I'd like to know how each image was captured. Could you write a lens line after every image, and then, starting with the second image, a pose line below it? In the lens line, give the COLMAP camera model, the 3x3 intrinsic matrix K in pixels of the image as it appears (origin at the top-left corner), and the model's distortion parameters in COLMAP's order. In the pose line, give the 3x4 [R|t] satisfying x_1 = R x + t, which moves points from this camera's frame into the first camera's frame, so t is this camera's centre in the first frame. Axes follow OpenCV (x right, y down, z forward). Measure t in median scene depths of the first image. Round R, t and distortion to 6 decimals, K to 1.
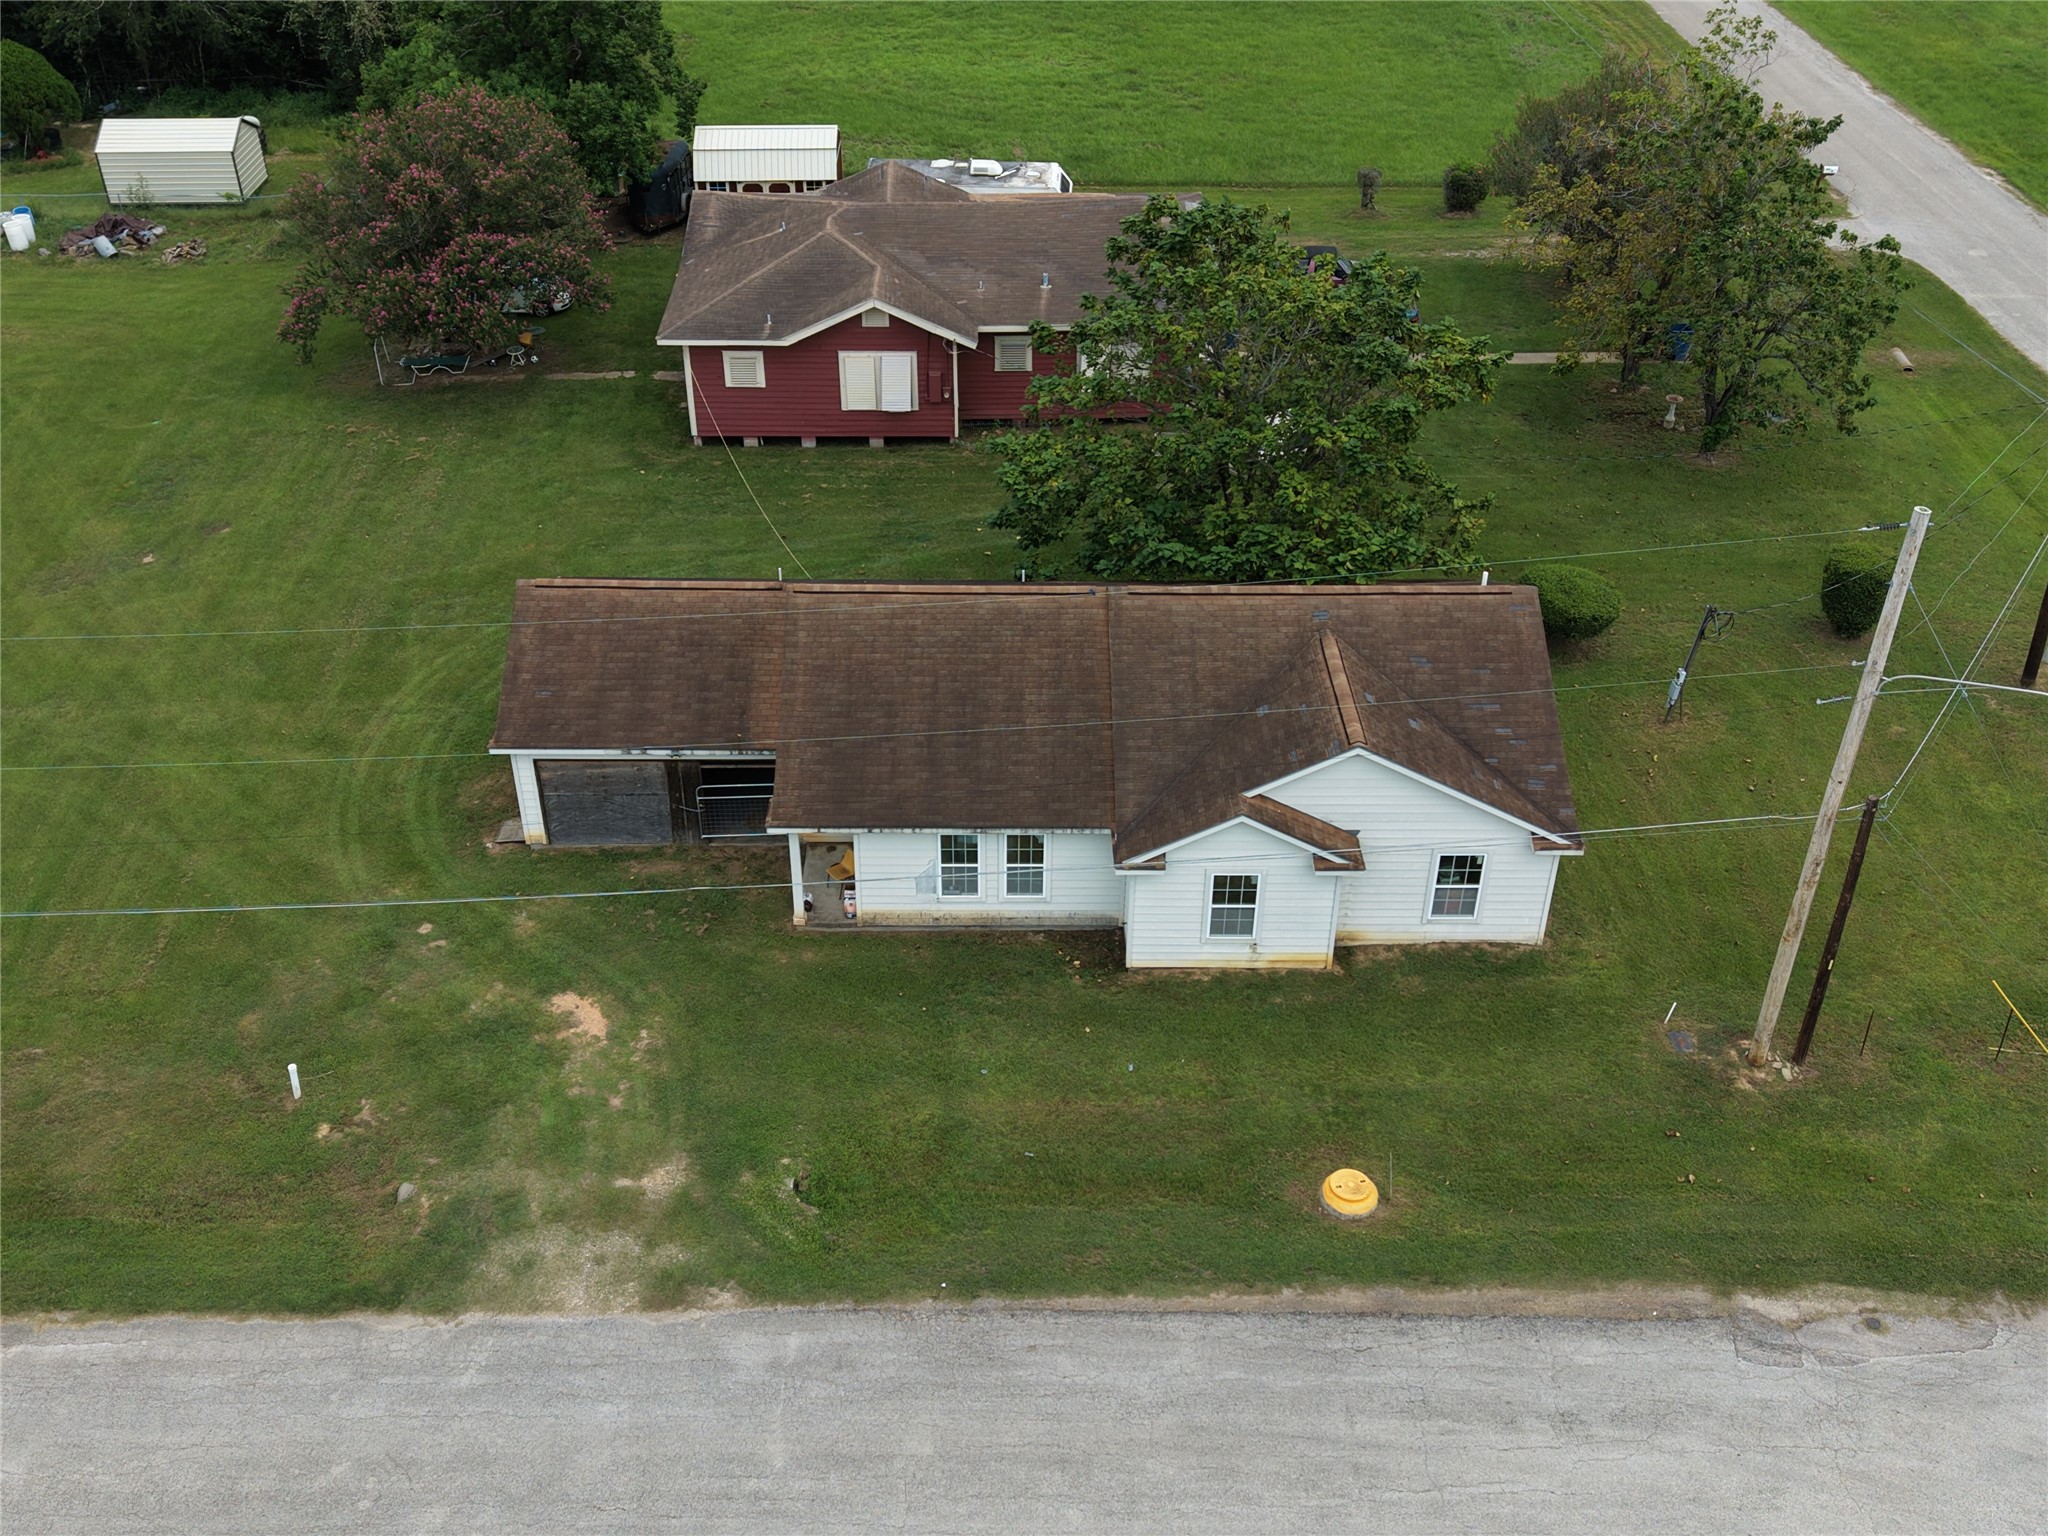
lens RADIAL K [[1952.7, 0, 1024.0], [0, 1952.7, 768.0], [0, 0, 1]] dist [0.133329, -0.299563]
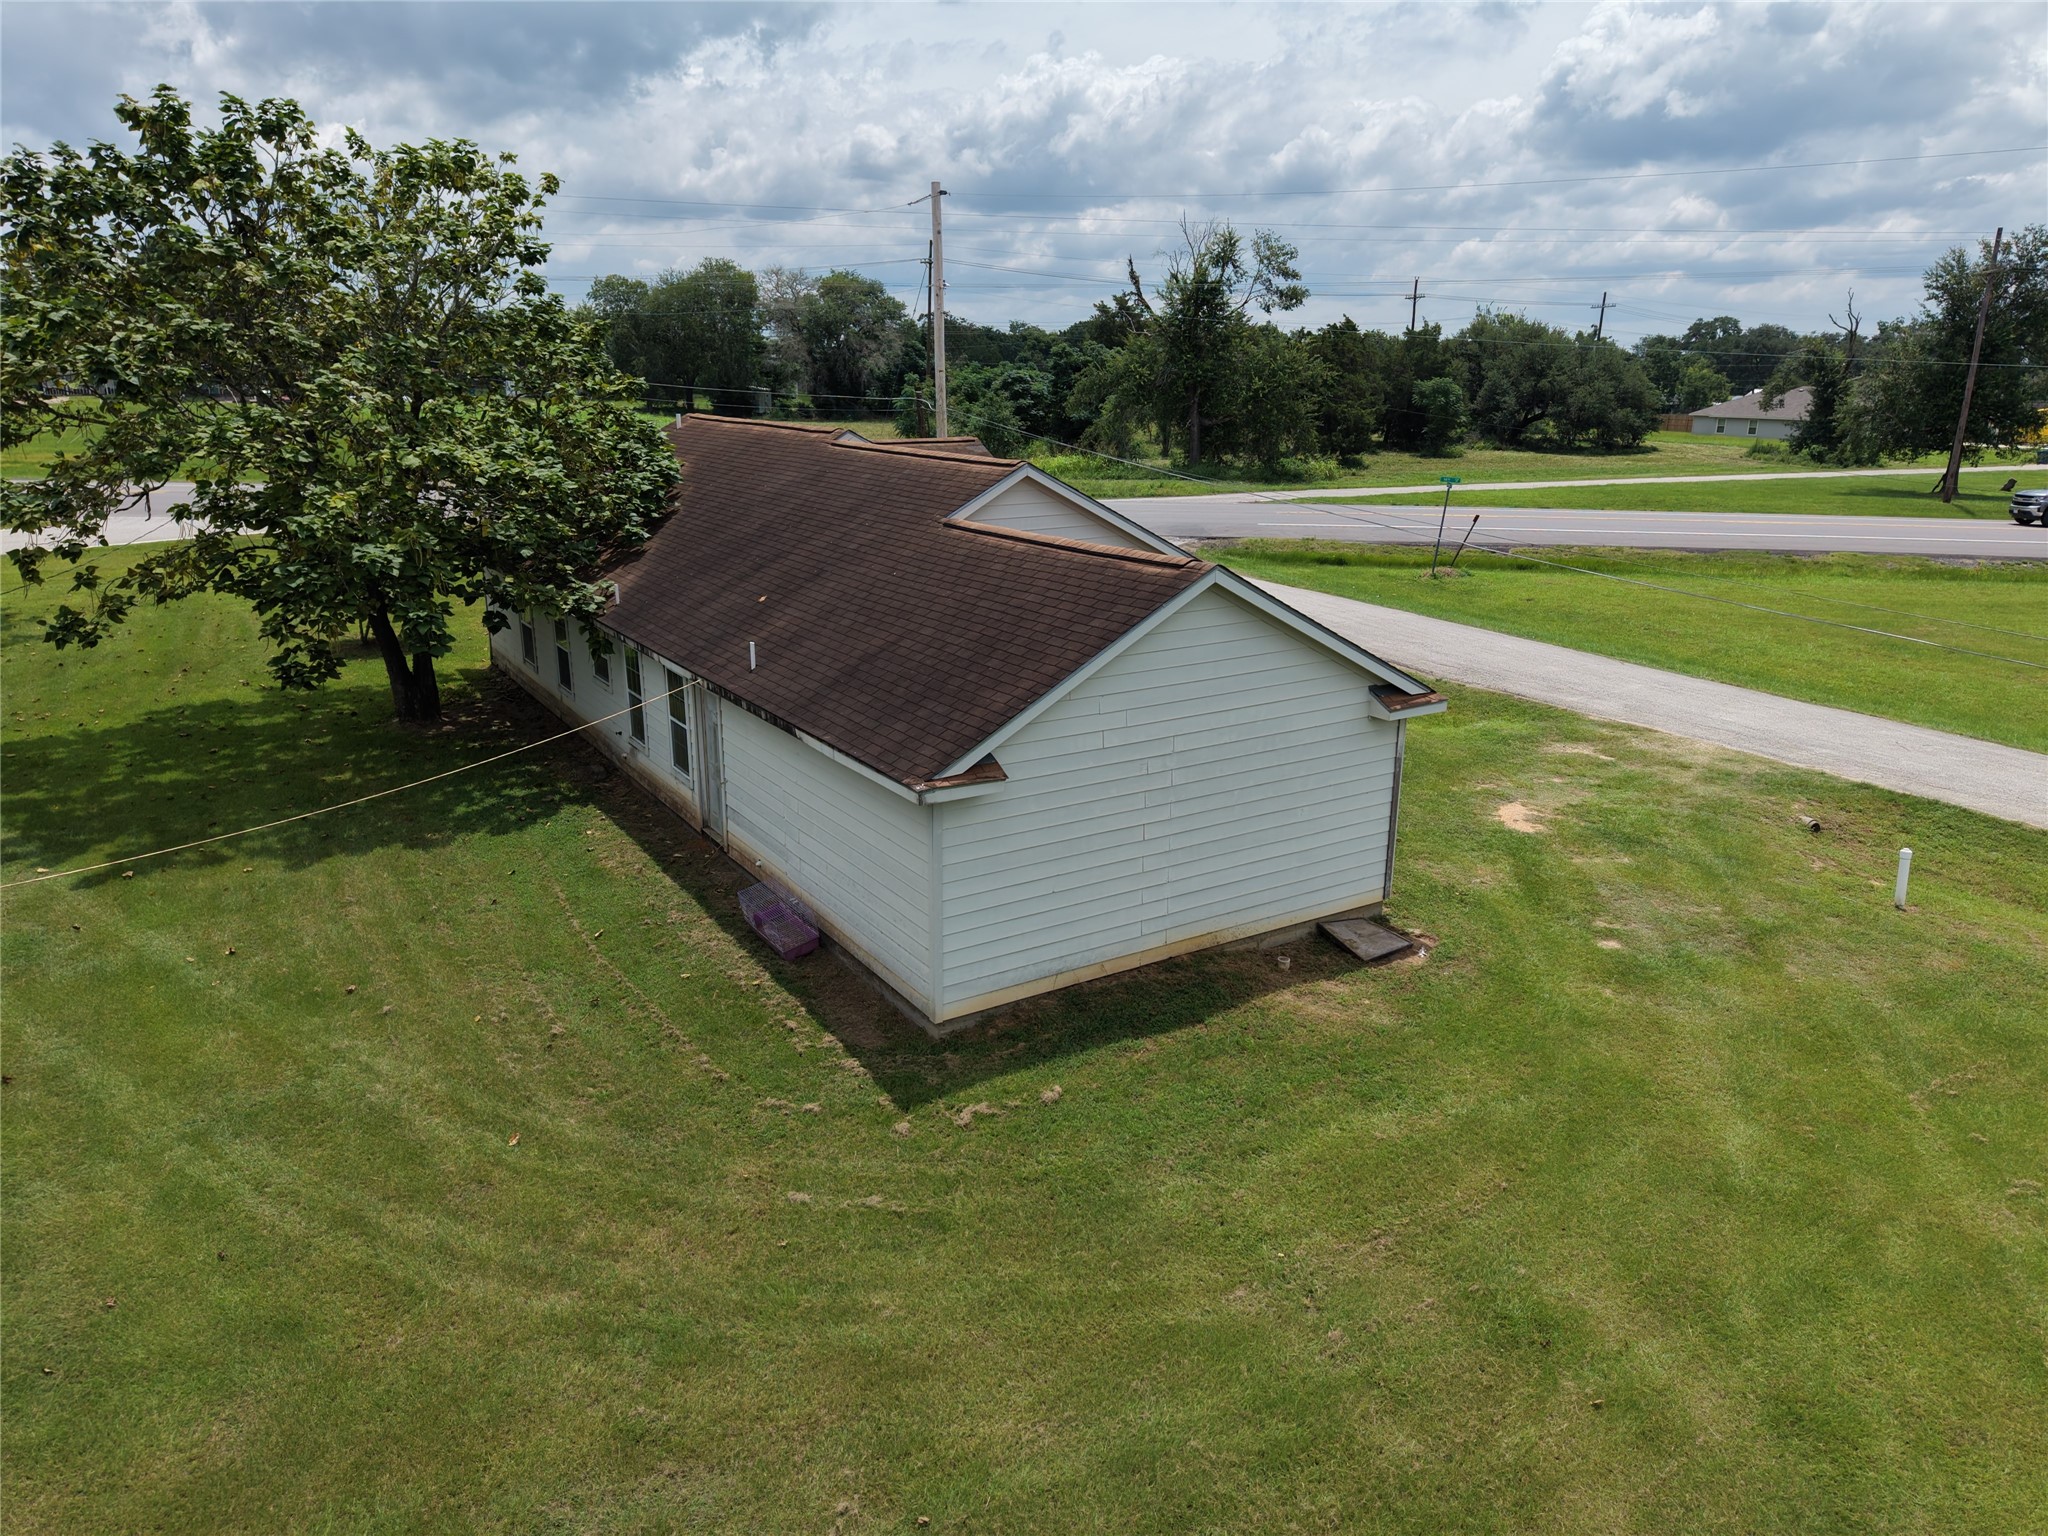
lens RADIAL K [[1392.2, 0, 1013.1], [0, 1392.2, 758.3], [0, 0, 1]] dist [0.029015, -0.034340]
pose [[-0.530891, -0.250636, 0.809528, -0.583187], [0.456061, 0.720636, 0.522200, -0.299195], [-0.714257, 0.646426, -0.268274, 1.293092]]
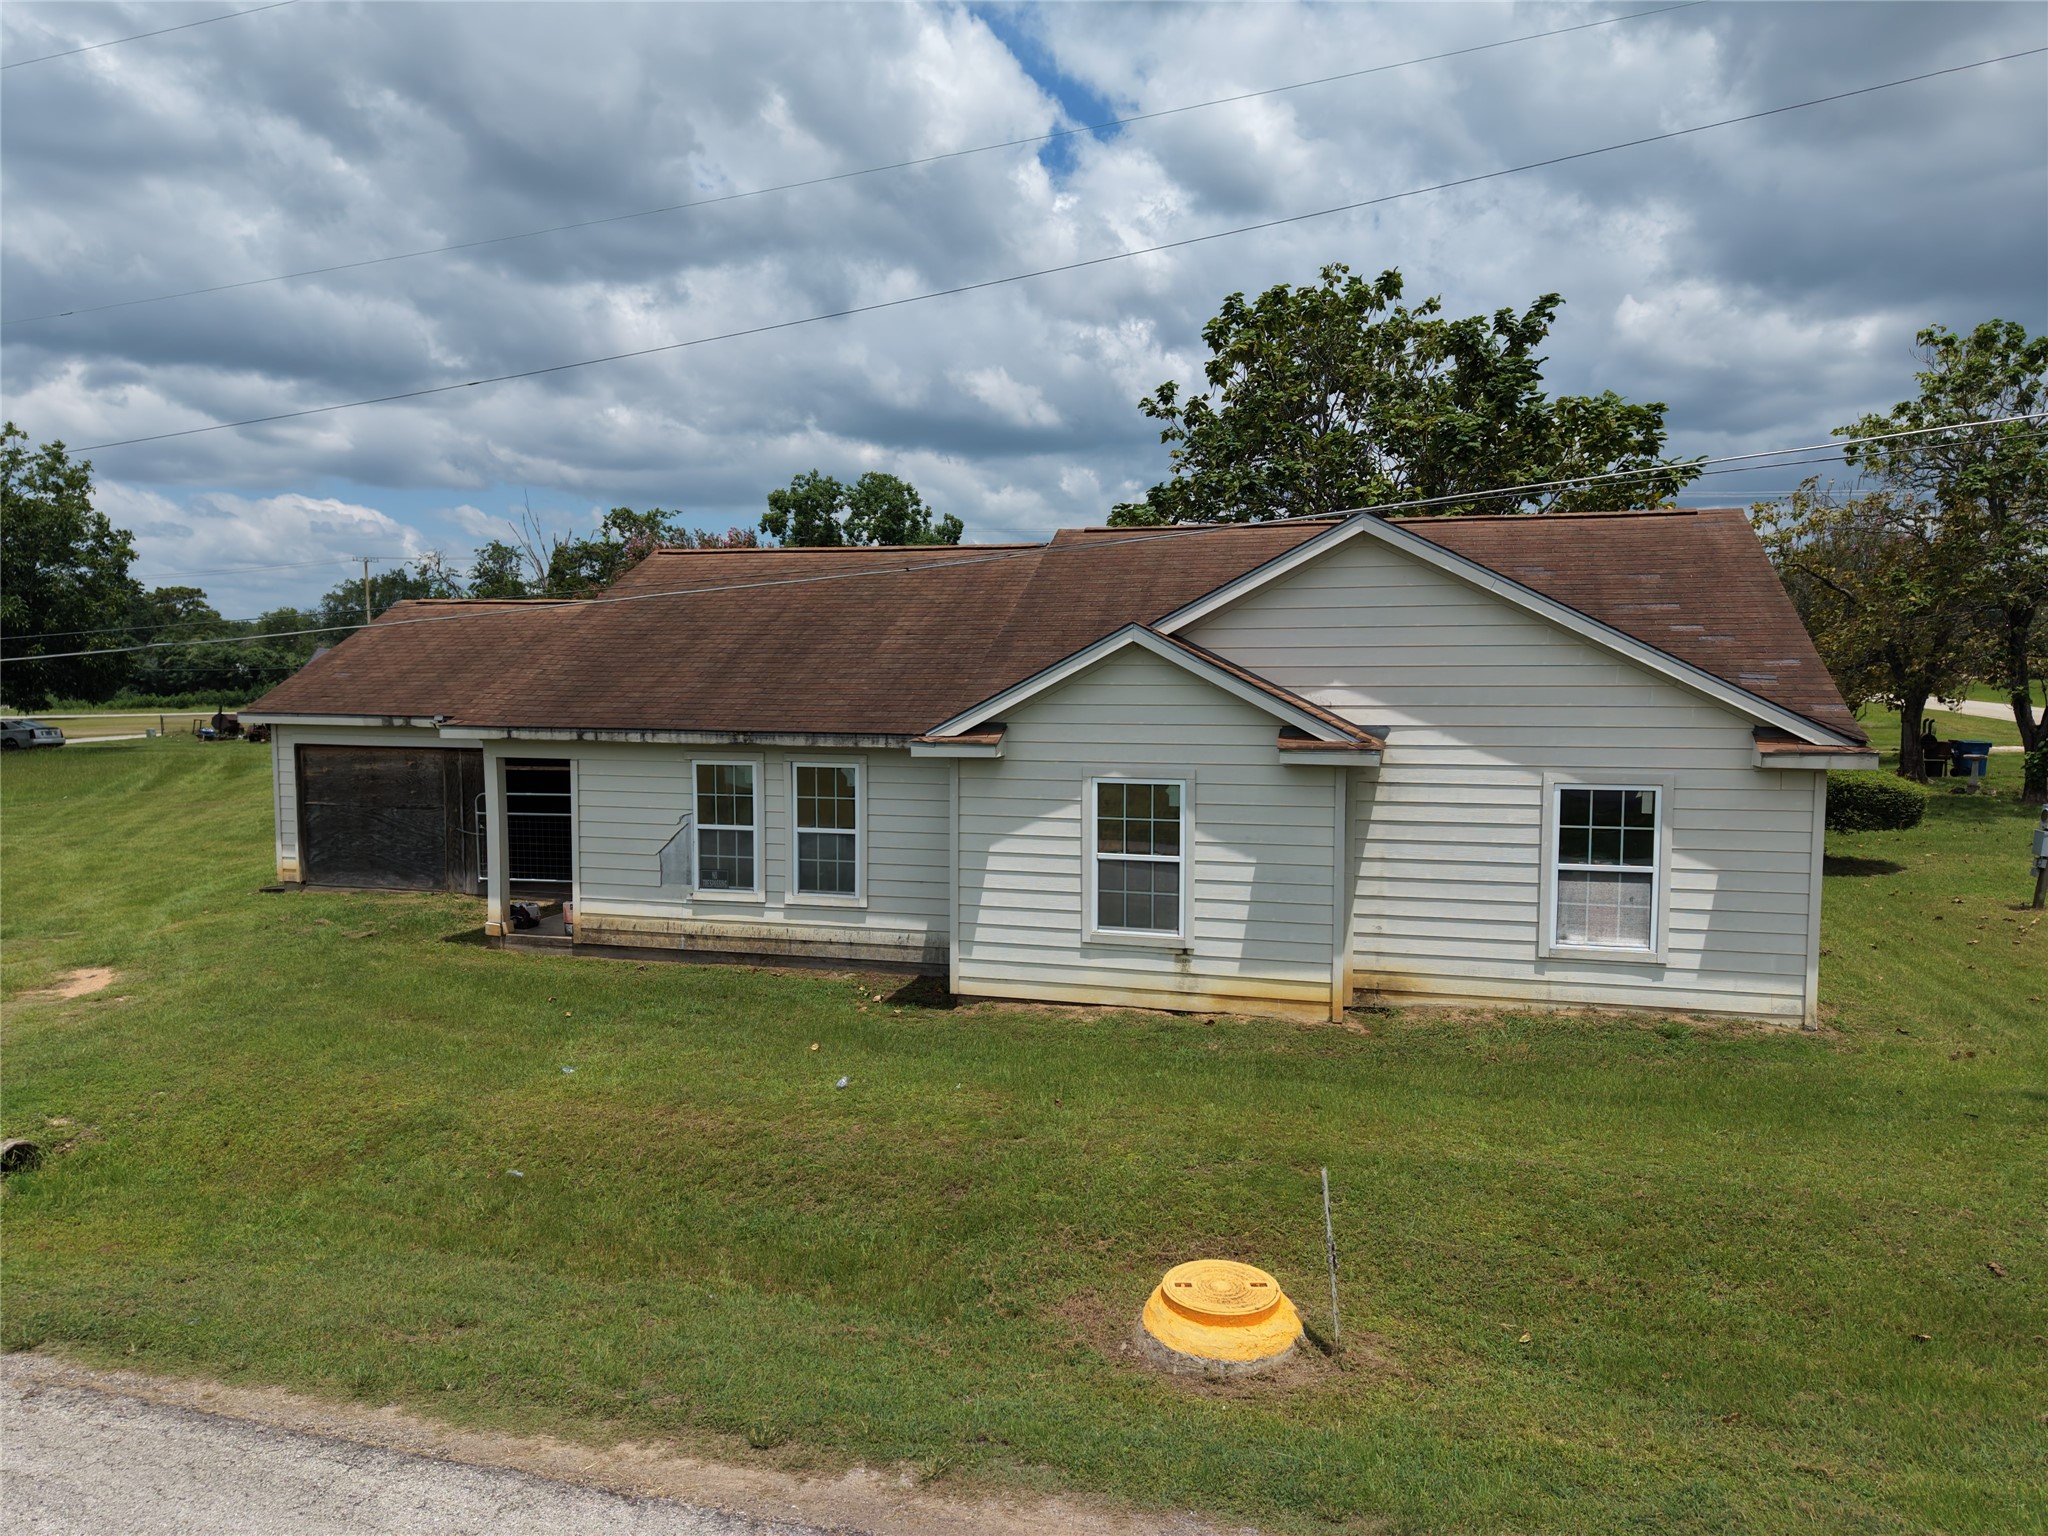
lens RADIAL K [[1392.2, 0, 1013.1], [0, 1392.2, 758.3], [0, 0, 1]] dist [0.029015, -0.034340]
pose [[0.958240, 0.011937, -0.285715, 0.180261], [-0.151970, 0.867622, -0.473431, 0.227959], [0.242242, 0.497080, 0.833205, 0.666103]]
